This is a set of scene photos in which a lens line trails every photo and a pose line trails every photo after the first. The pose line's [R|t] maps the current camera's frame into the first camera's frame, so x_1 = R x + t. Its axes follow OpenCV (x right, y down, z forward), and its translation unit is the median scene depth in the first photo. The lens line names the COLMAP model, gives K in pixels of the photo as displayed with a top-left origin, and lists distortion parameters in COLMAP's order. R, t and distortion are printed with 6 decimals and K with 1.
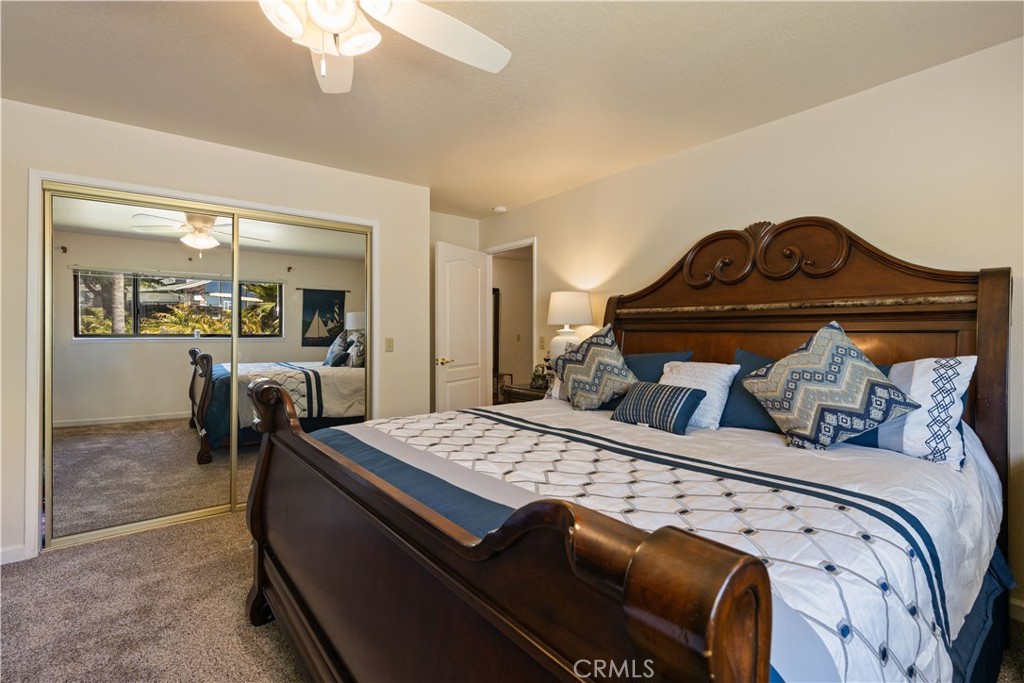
lens RADIAL K [[462.9, 0, 512.2], [0, 462.9, 336.2], [0, 0, 1]] dist [0.002135, 0.000110]
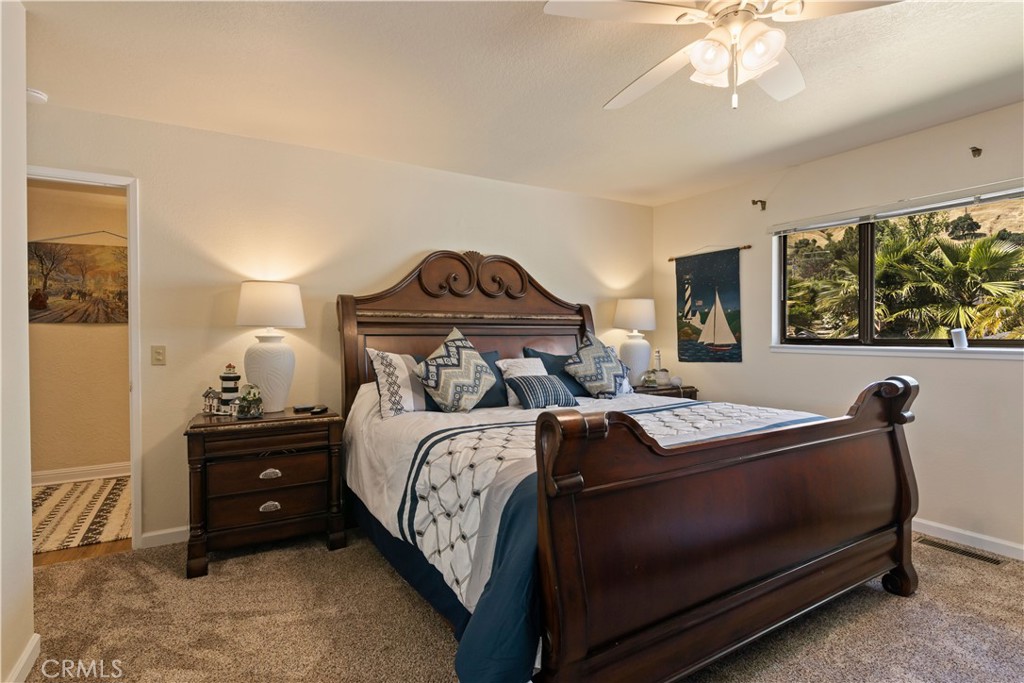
lens RADIAL K [[521.0, 0, 515.2], [0, 521.0, 338.4], [0, 0, 1]] dist [-0.000813, -0.000037]
pose [[0.124385, -0.008410, 0.992198, -0.972696], [0.012970, 0.999892, 0.006850, -0.009934], [-0.992149, 0.012016, 0.124480, 0.751148]]
